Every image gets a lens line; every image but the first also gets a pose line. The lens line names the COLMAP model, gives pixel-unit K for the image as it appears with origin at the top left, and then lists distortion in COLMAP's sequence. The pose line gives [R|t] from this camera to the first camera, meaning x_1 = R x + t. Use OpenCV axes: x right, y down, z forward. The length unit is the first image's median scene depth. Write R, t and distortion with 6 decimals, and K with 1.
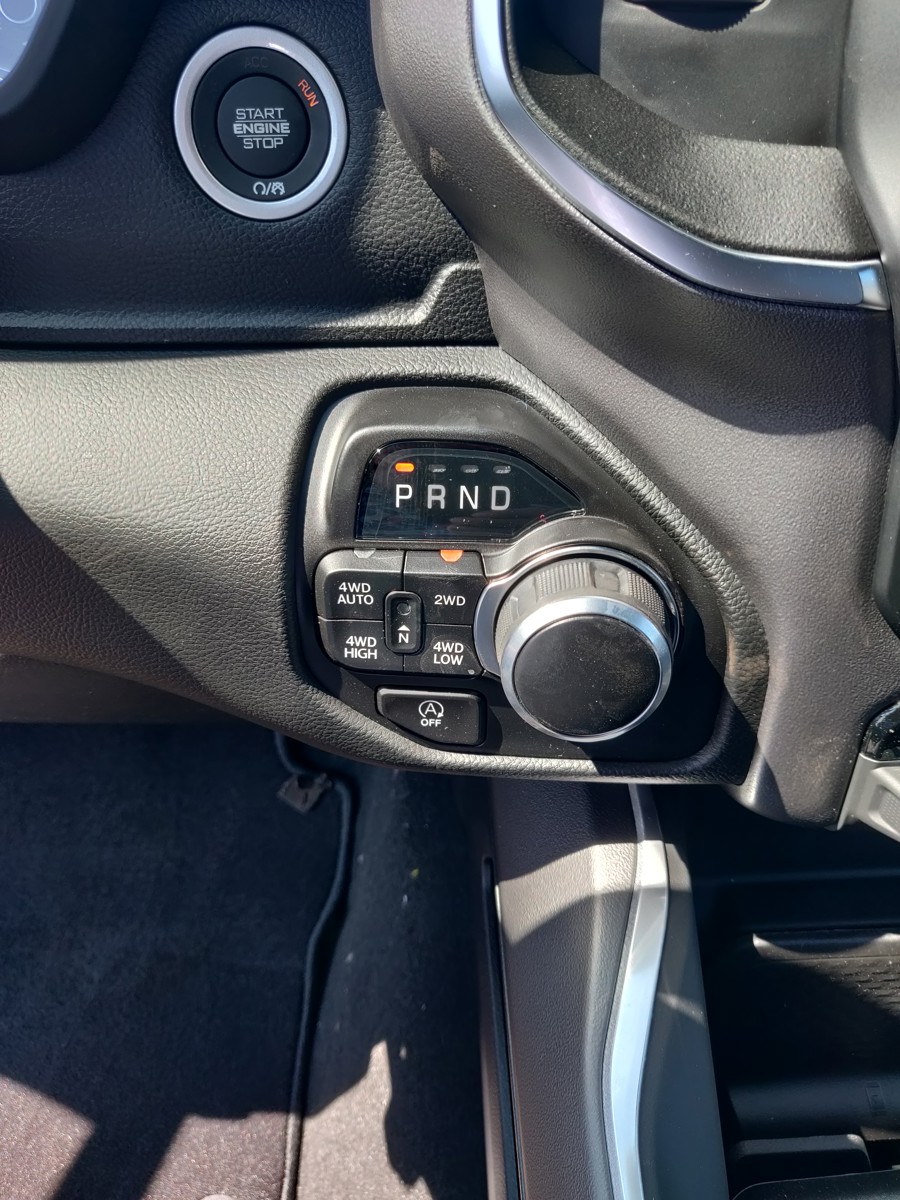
lens RADIAL K [[898.4, 0, 467.7], [0, 898.4, 609.4], [0, 0, 1]] dist [-0.038866, 0.043881]
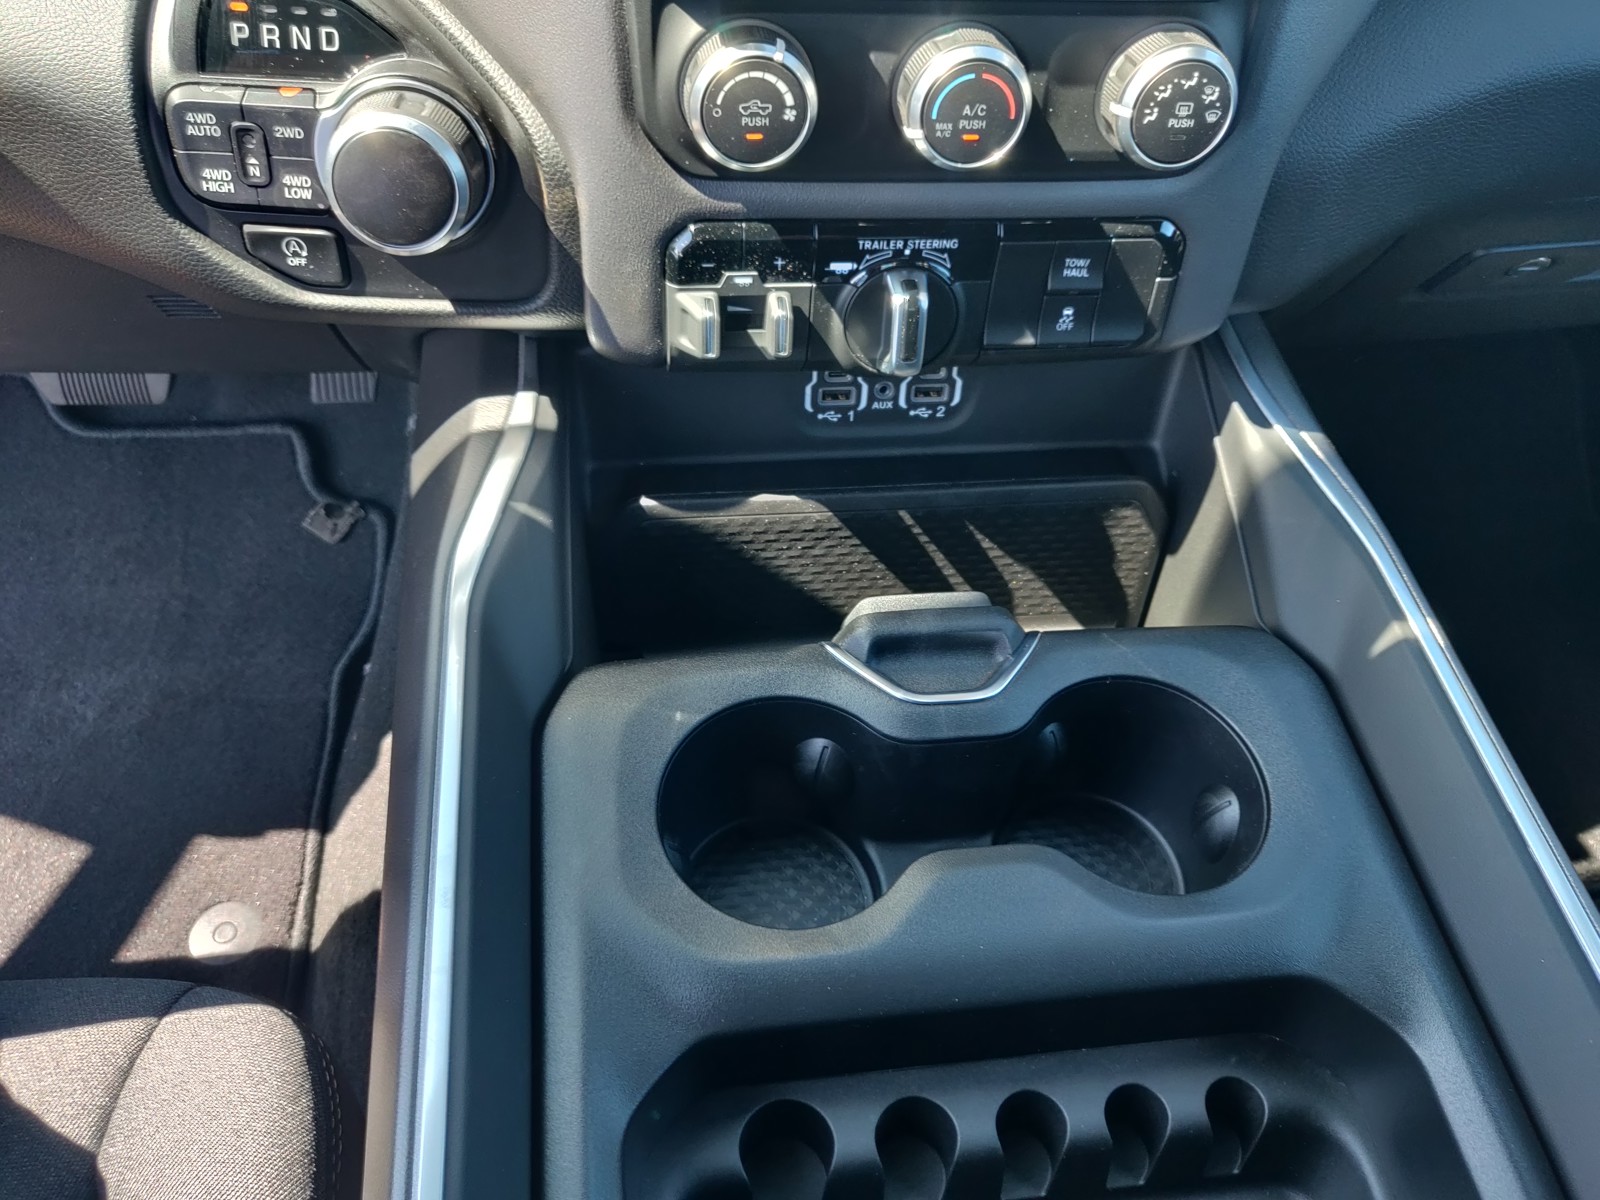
lens RADIAL K [[1197.9, 0, 807.4], [0, 1197.9, 606.4], [0, 0, 1]] dist [-0.038866, 0.043881]
pose [[0.993955, -0.014753, 0.108791, 0.386147], [-0.000526, 0.990279, 0.139096, 0.314425], [-0.109785, -0.138312, 0.984285, -0.537859]]
